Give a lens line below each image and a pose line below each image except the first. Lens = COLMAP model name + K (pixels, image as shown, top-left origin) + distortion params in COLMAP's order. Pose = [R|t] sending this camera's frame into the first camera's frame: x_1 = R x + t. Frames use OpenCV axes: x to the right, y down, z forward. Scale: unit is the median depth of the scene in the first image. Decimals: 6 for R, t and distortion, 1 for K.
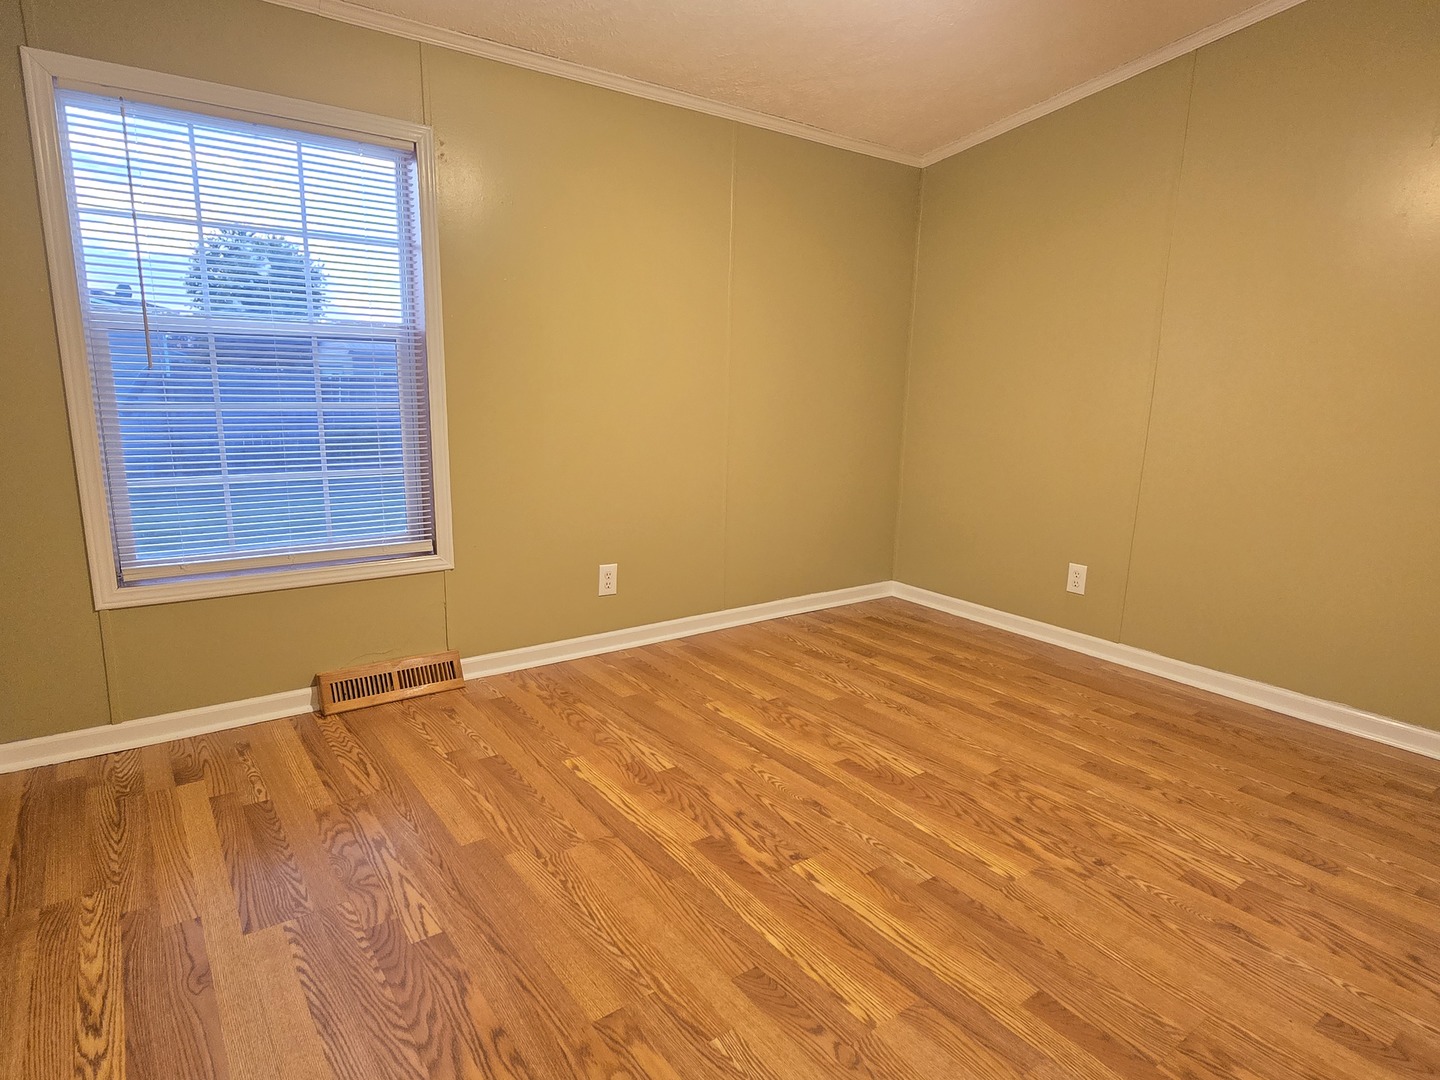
lens RADIAL K [[830.6, 0, 720.0], [0, 830.6, 540.0], [0, 0, 1]] dist [-0.000716, 0.000084]
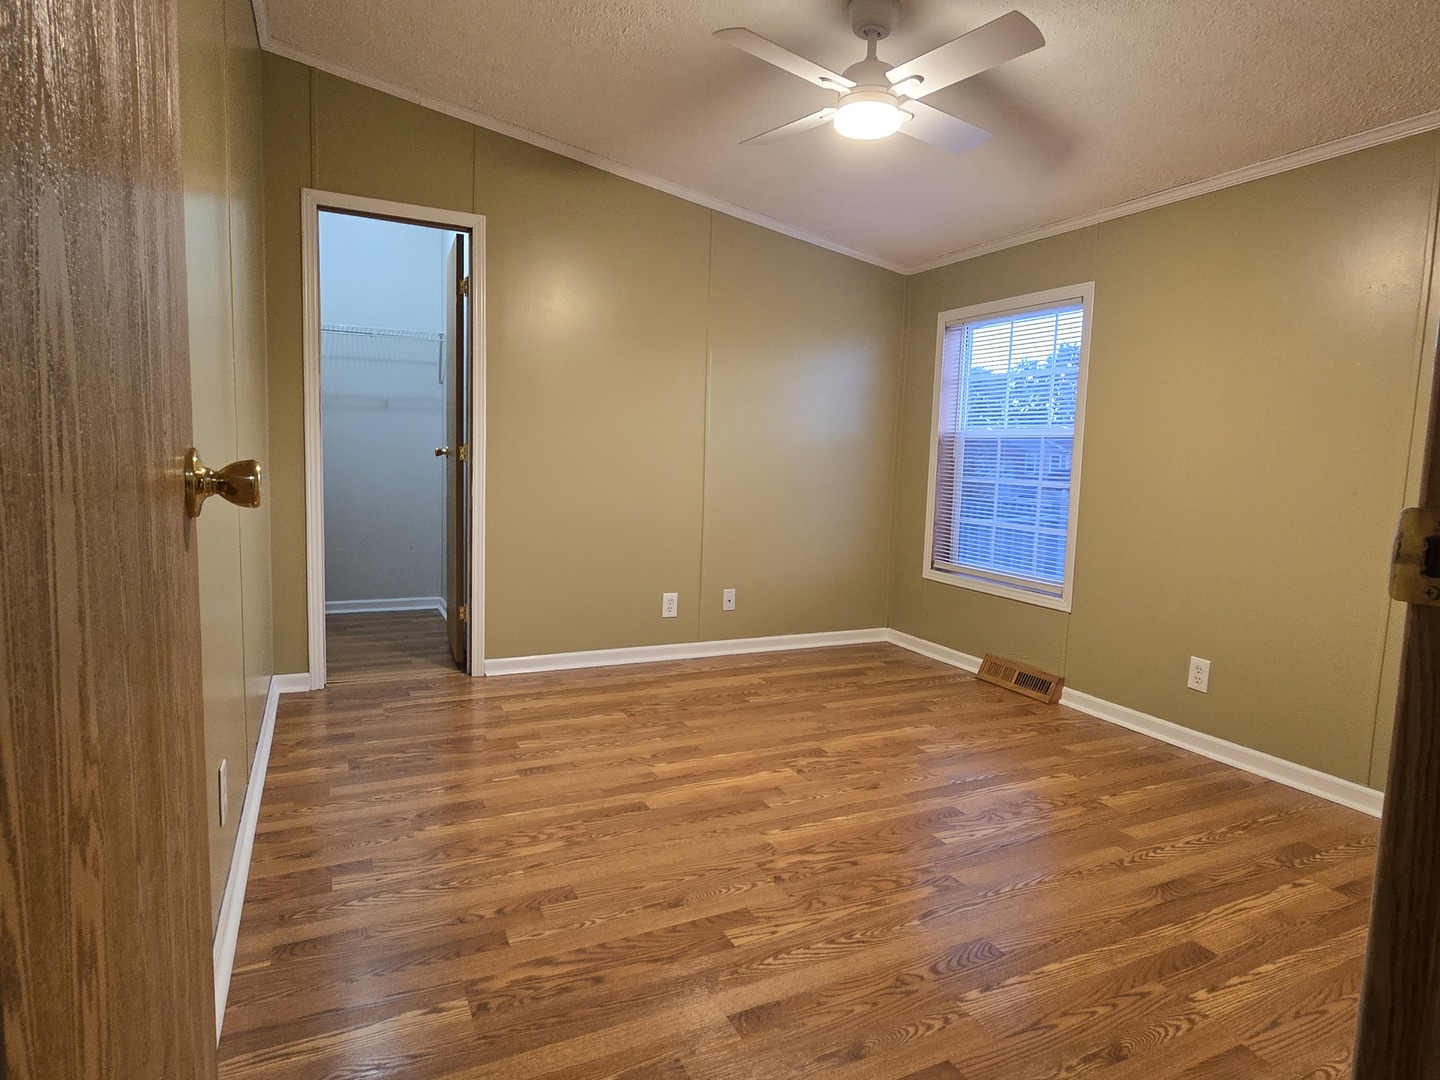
lens RADIAL K [[830.6, 0, 720.0], [0, 830.6, 540.0], [0, 0, 1]] dist [-0.000716, 0.000084]
pose [[-0.191852, 0.072879, -0.978714, 1.267519], [-0.229659, 0.966217, 0.116968, -0.122797], [0.954175, 0.247211, -0.168634, 0.848017]]
